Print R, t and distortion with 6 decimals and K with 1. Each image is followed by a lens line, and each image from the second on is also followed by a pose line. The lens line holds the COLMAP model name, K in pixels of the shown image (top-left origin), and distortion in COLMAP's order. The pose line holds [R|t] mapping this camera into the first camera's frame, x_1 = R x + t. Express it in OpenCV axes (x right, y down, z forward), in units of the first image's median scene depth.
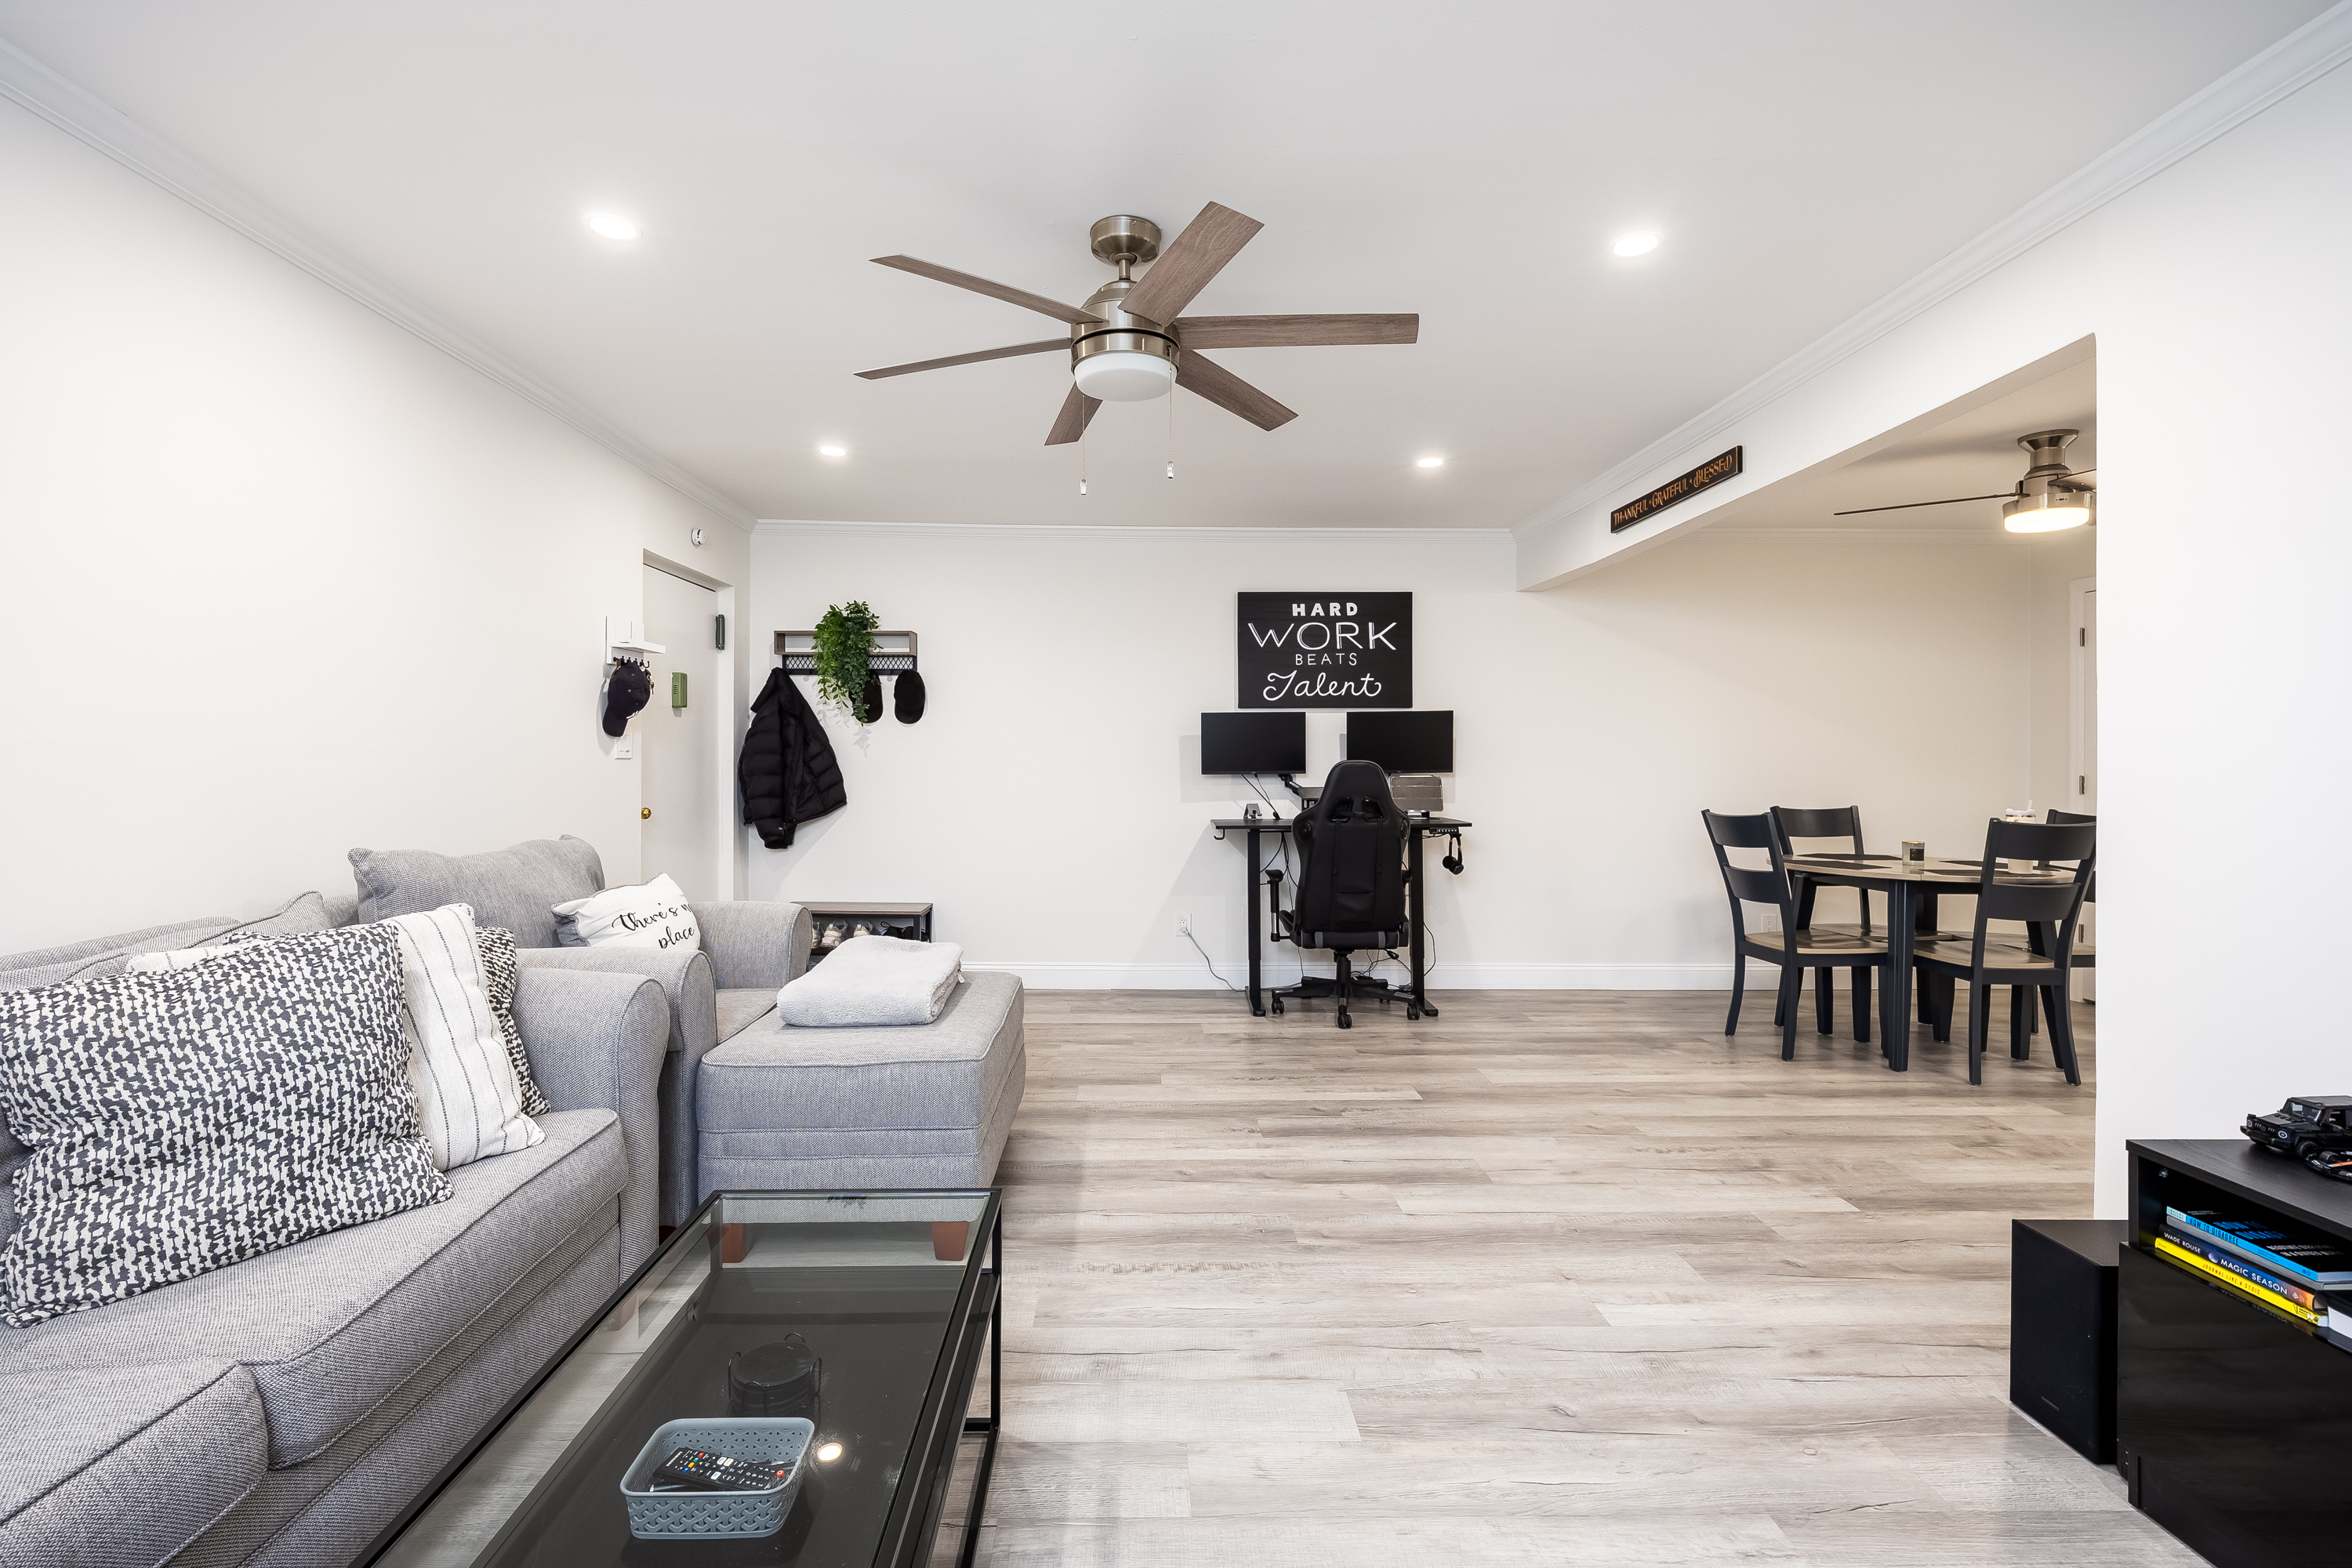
lens RADIAL K [[1054.2, 0, 1149.4], [0, 1054.2, 769.6], [0, 0, 1]] dist [0.004139, -0.003509]
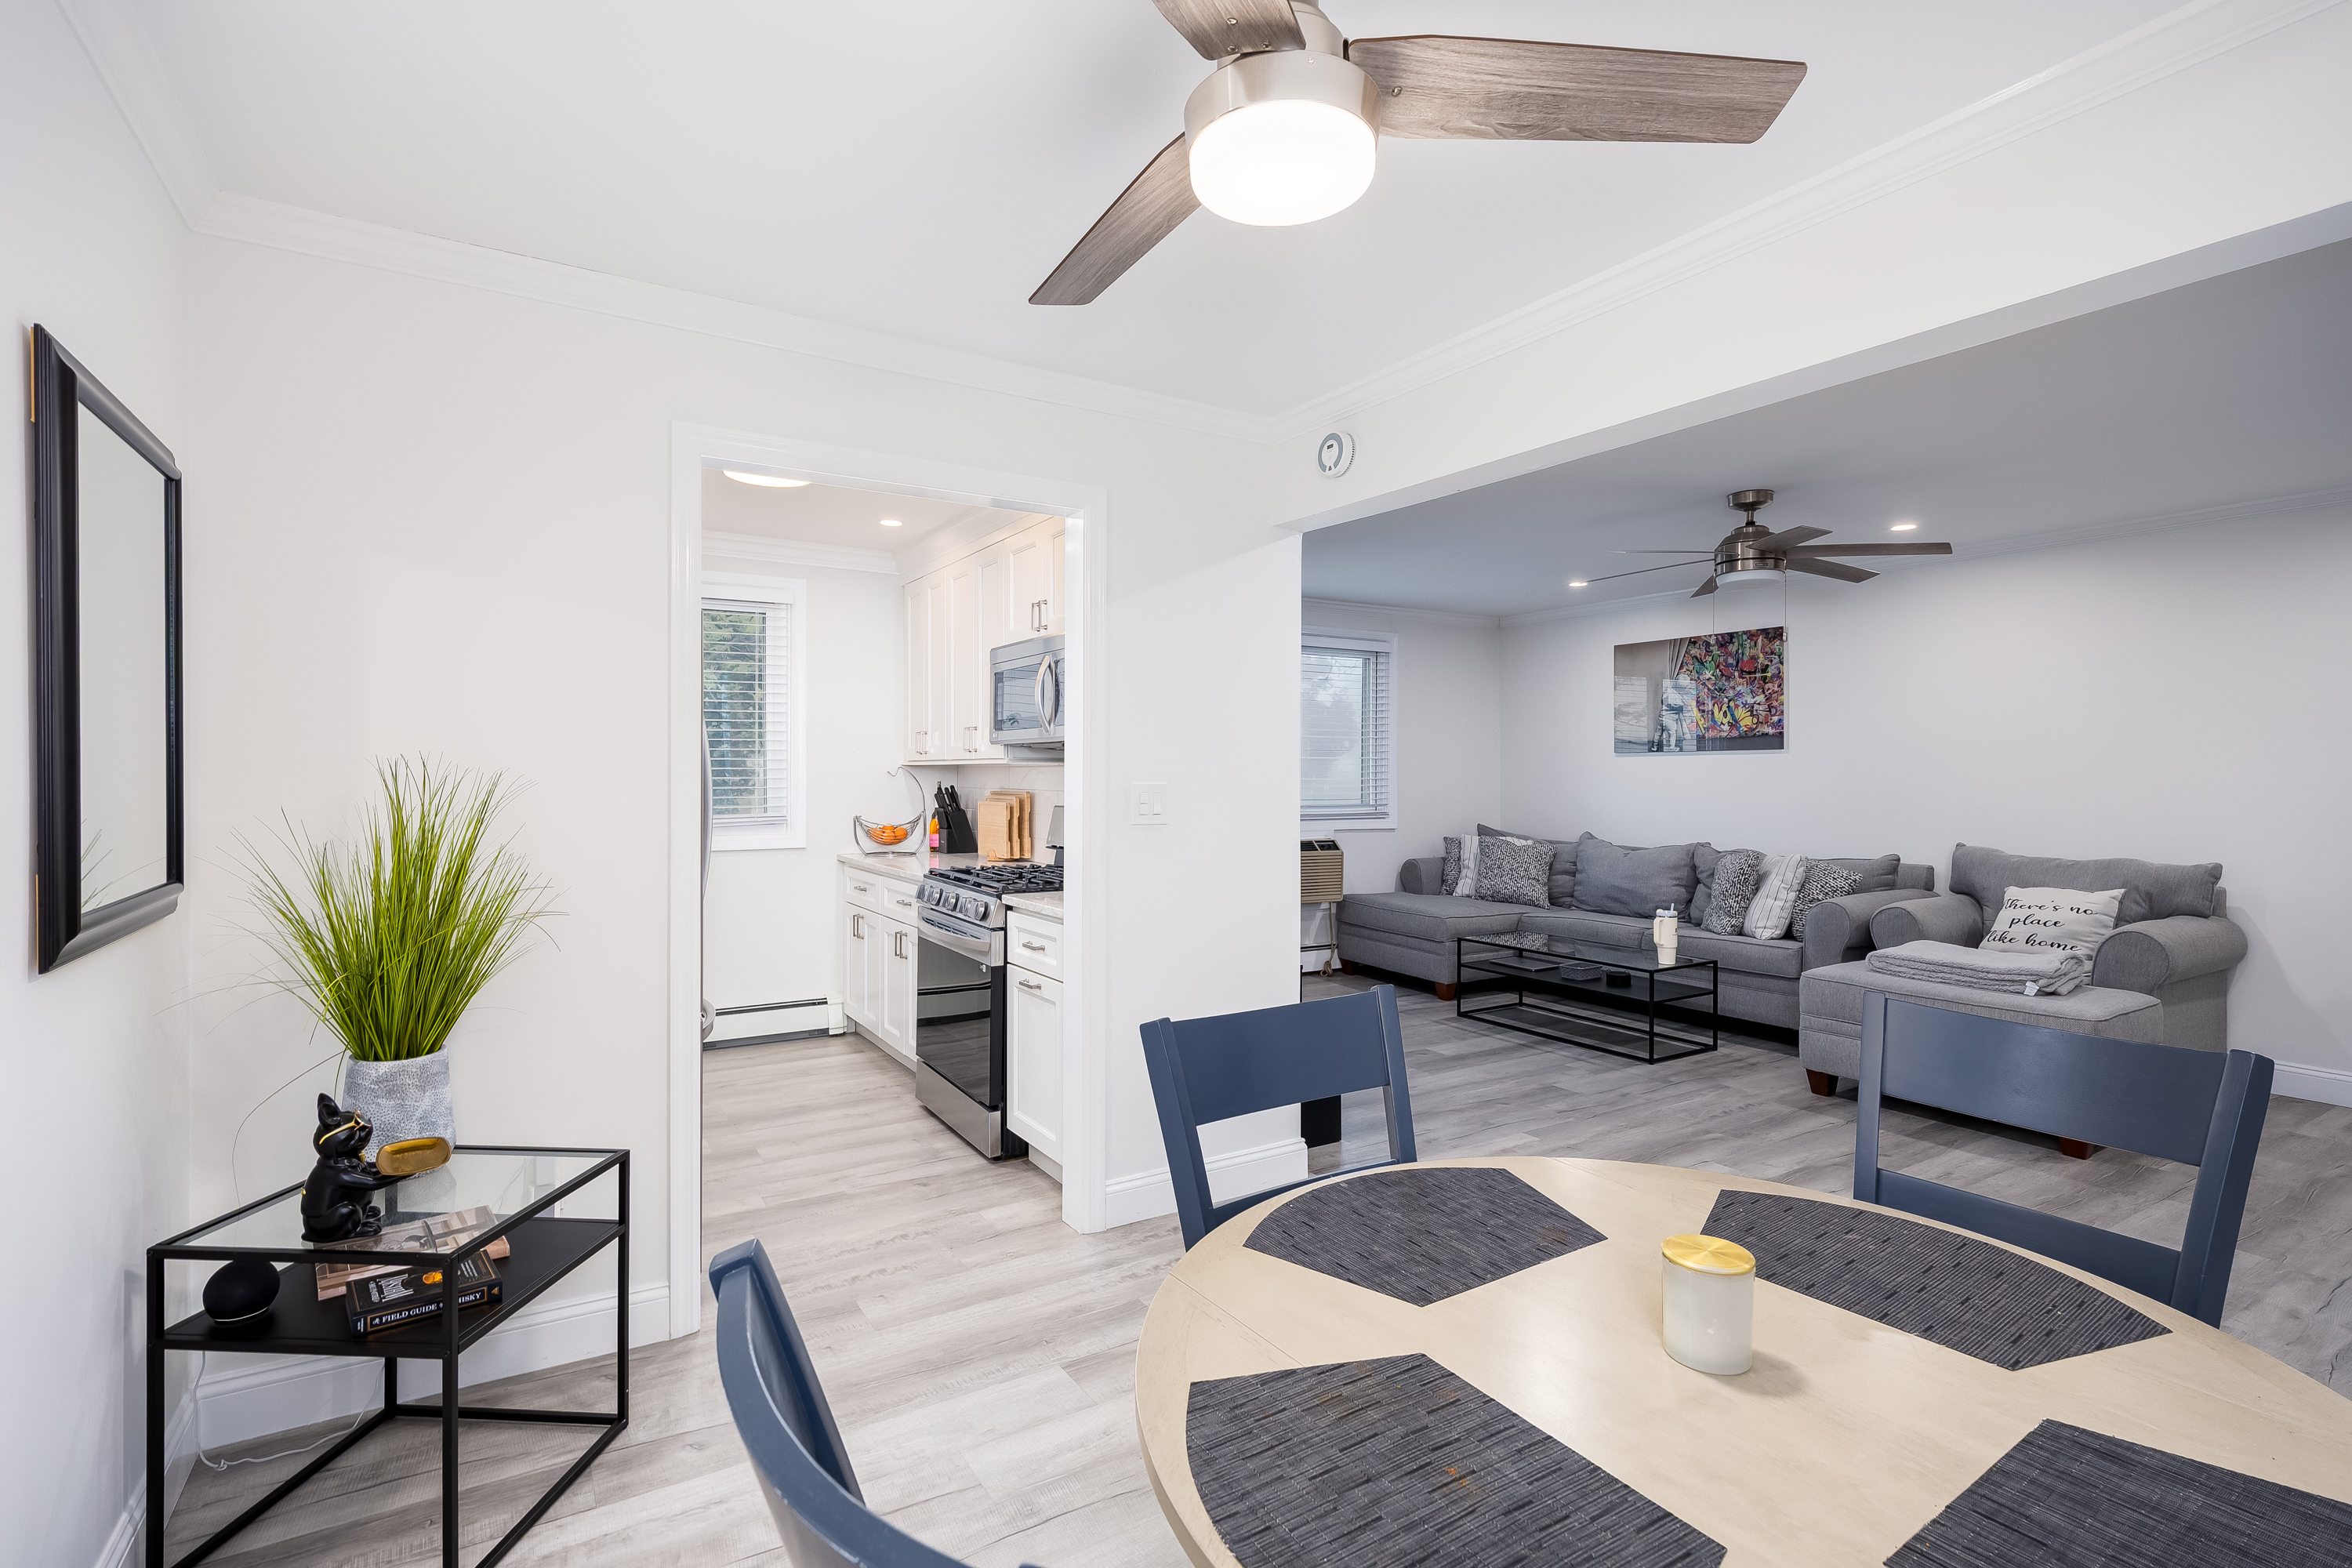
lens RADIAL K [[1099.1, 0, 1152.2], [0, 1099.1, 773.2], [0, 0, 1]] dist [-0.008033, 0.002416]
pose [[-0.864362, -0.006880, -0.502823, 1.458602], [-0.011146, 0.999923, 0.005479, -0.049427], [0.502747, 0.010340, -0.864372, 1.755910]]
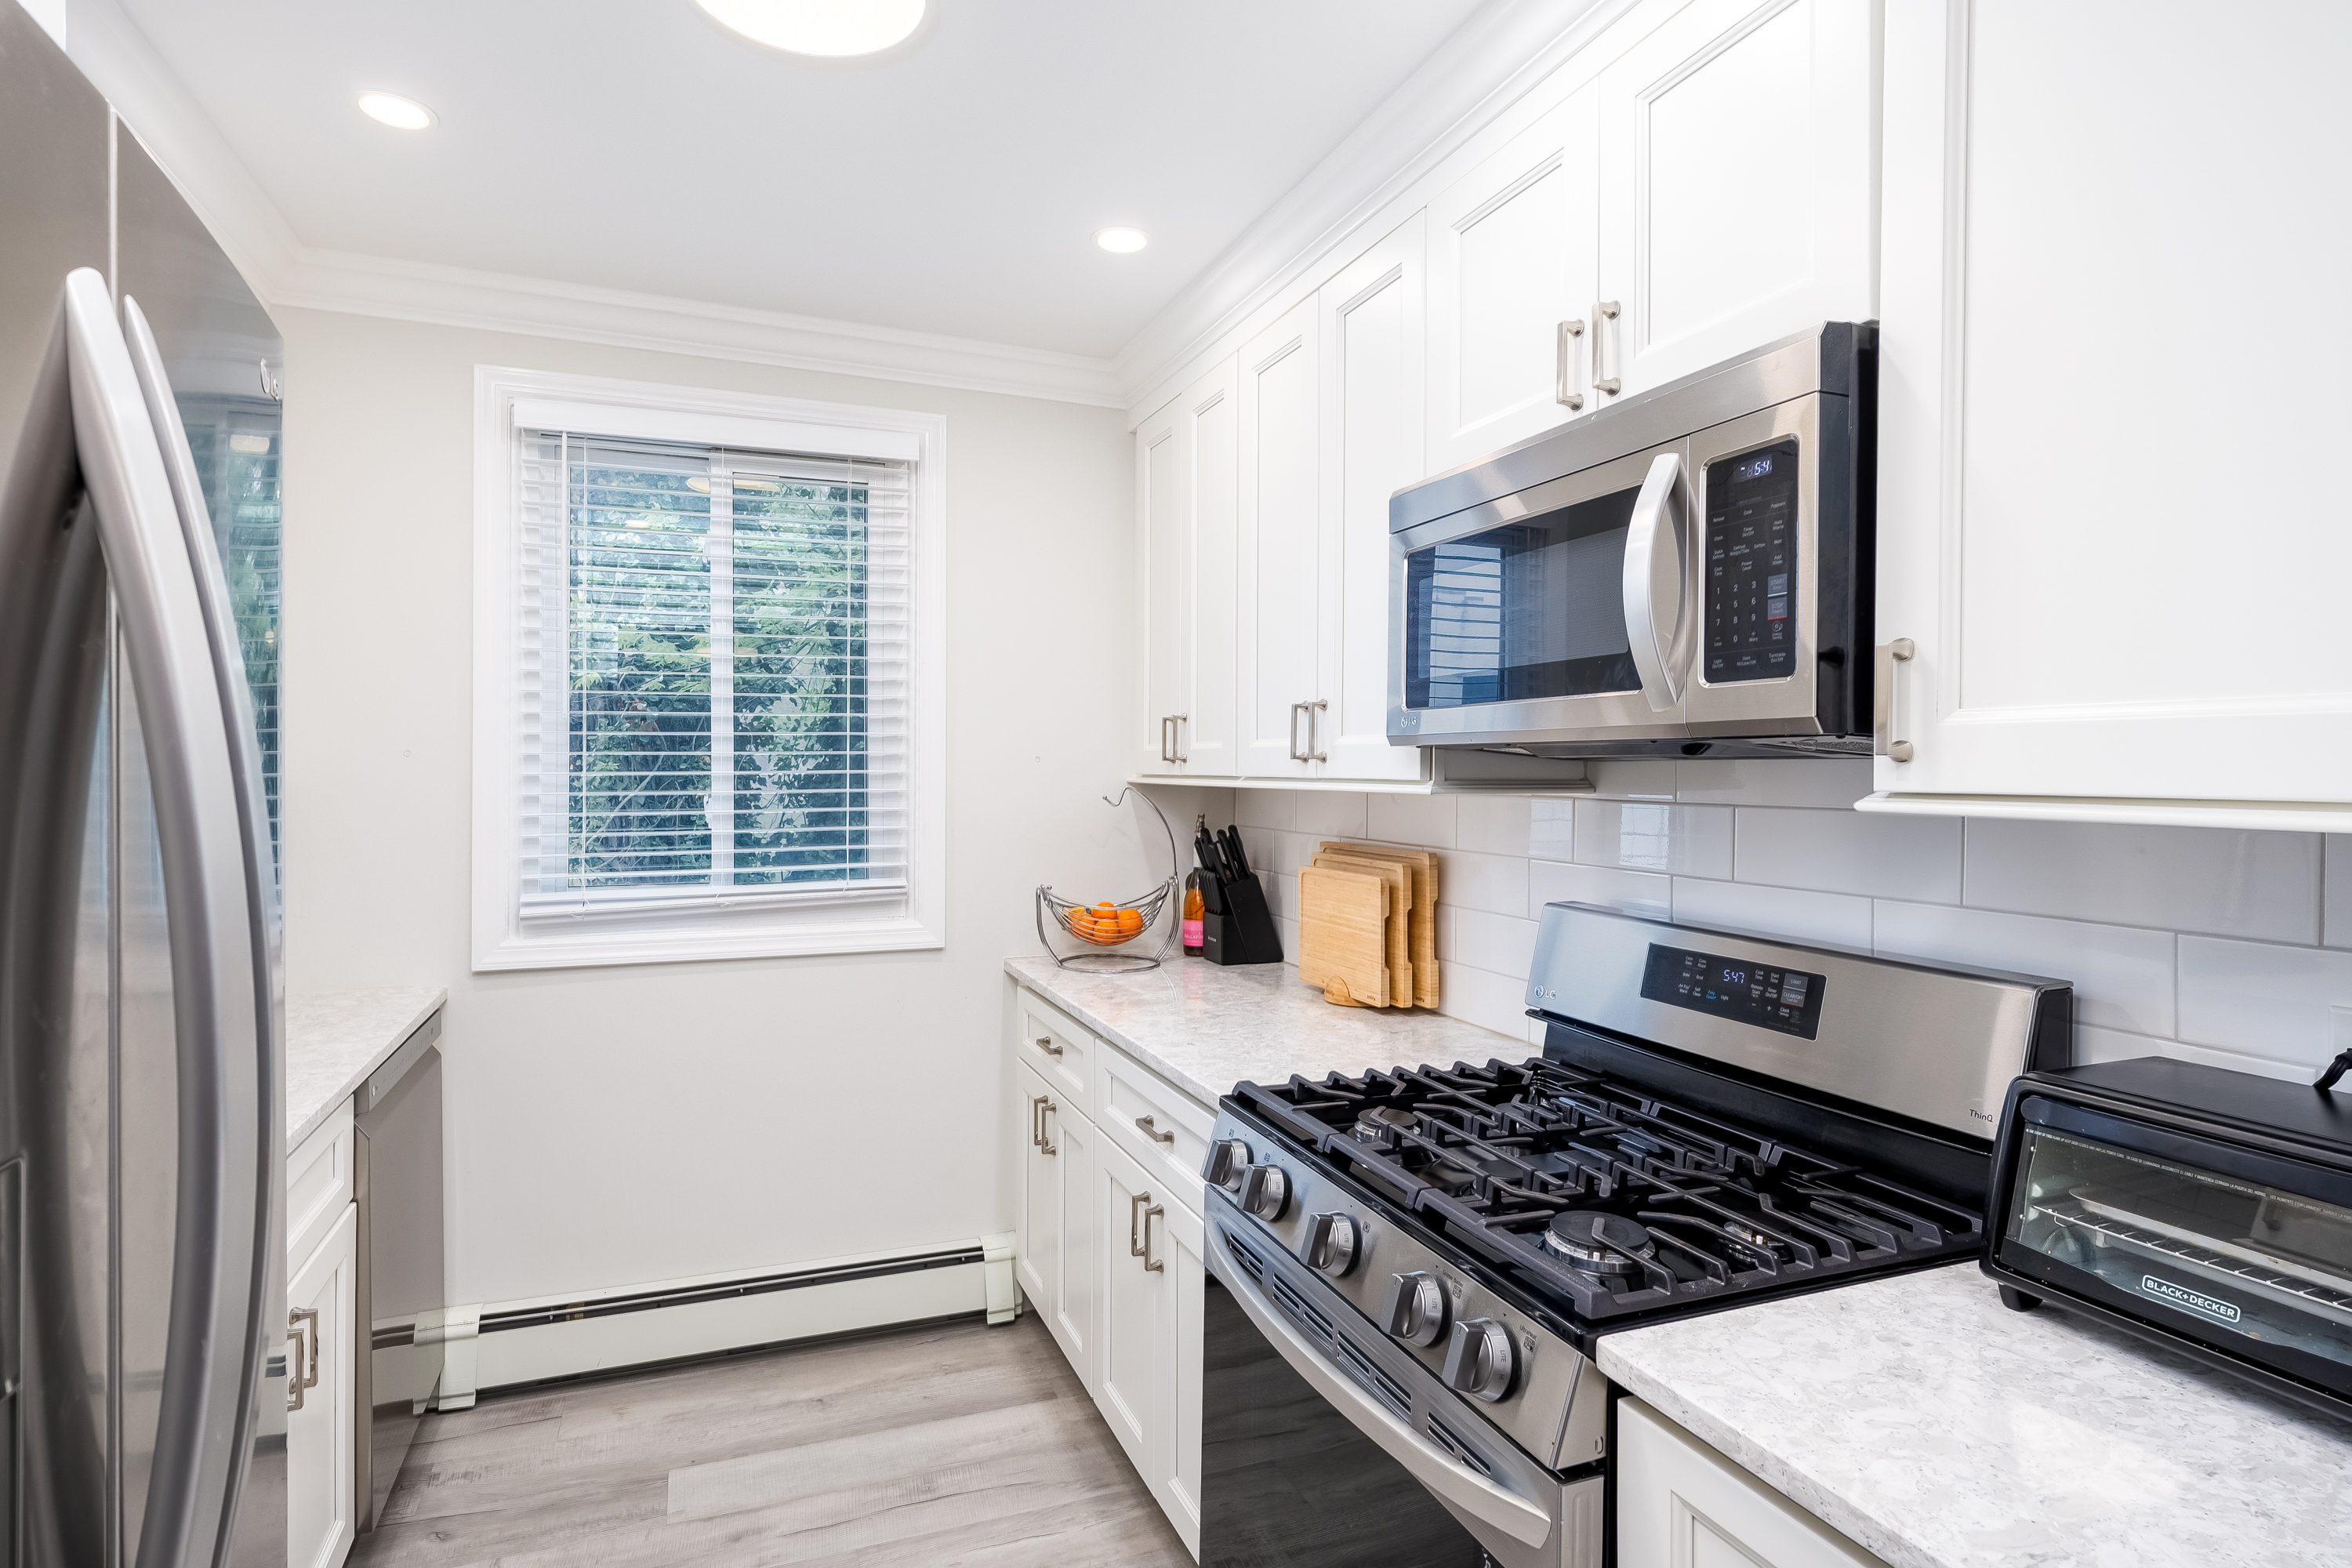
lens RADIAL K [[1184.8, 0, 1110.9], [0, 1184.8, 774.6], [0, 0, 1]] dist [0.004980, 0.002045]
pose [[-0.948280, -0.006638, -0.317365, 1.211375], [-0.012281, 0.999800, 0.015782, -0.071714], [0.317197, 0.018863, -0.948172, 0.834178]]
